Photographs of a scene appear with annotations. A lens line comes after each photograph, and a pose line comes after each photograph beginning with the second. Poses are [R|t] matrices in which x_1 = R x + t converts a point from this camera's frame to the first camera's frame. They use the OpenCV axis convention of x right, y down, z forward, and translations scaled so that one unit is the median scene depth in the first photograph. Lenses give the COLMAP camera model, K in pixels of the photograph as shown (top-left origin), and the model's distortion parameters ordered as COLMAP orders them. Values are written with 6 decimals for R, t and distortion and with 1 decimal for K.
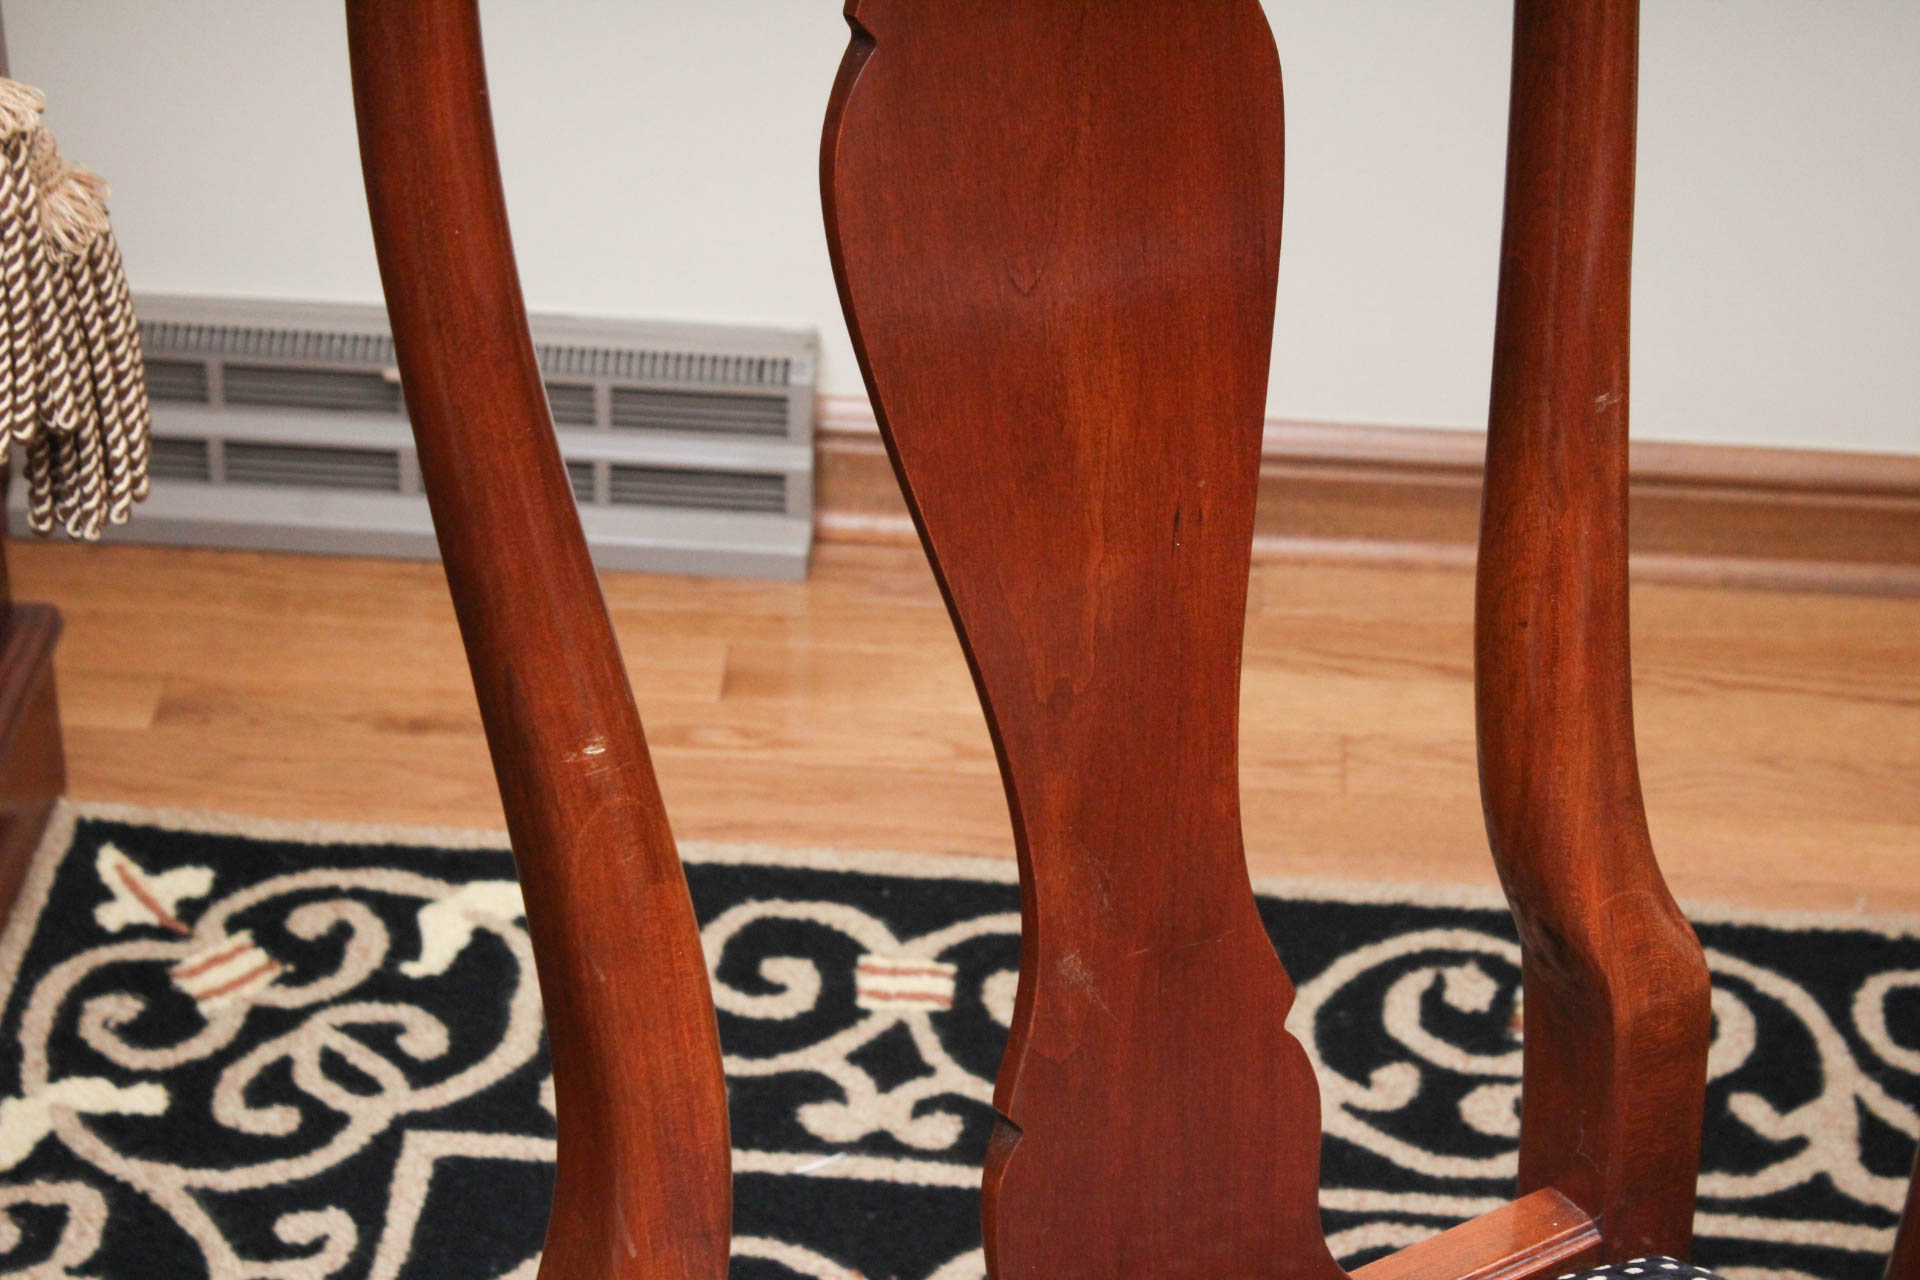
lens RADIAL K [[4550.7, 0, 961.5], [0, 4550.7, 626.4], [0, 0, 1]] dist [0.087218, 0.000000]
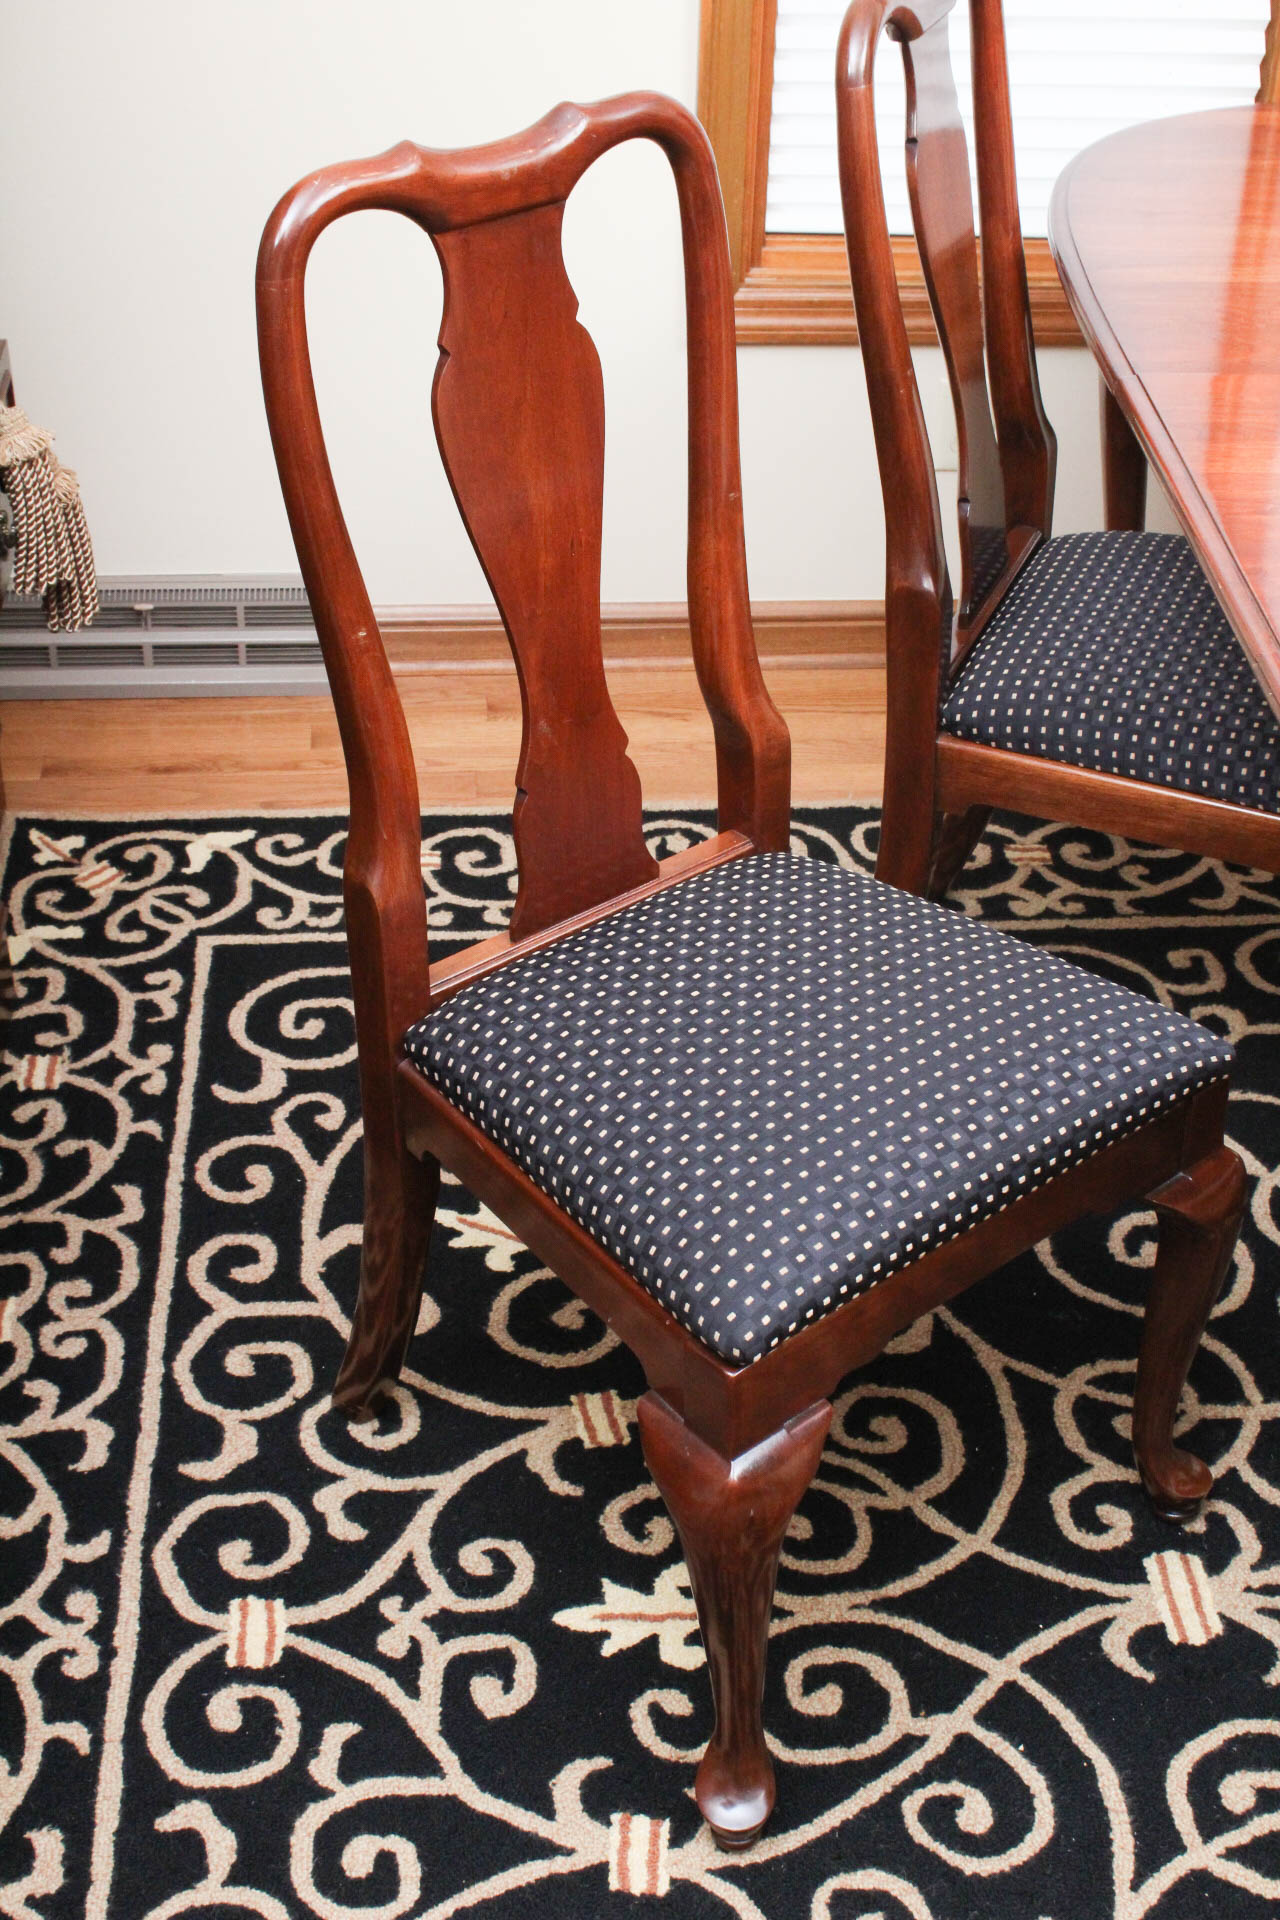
lens RADIAL K [[2719.7, 0, 645.3], [0, 2719.7, 958.3], [0, 0, 1]] dist [-0.065313, 0.000000]
pose [[0.990090, -0.077691, 0.116991, -0.060696], [0.074021, 0.996628, 0.035397, 0.088057], [-0.119346, -0.026387, 0.992502, -0.290419]]
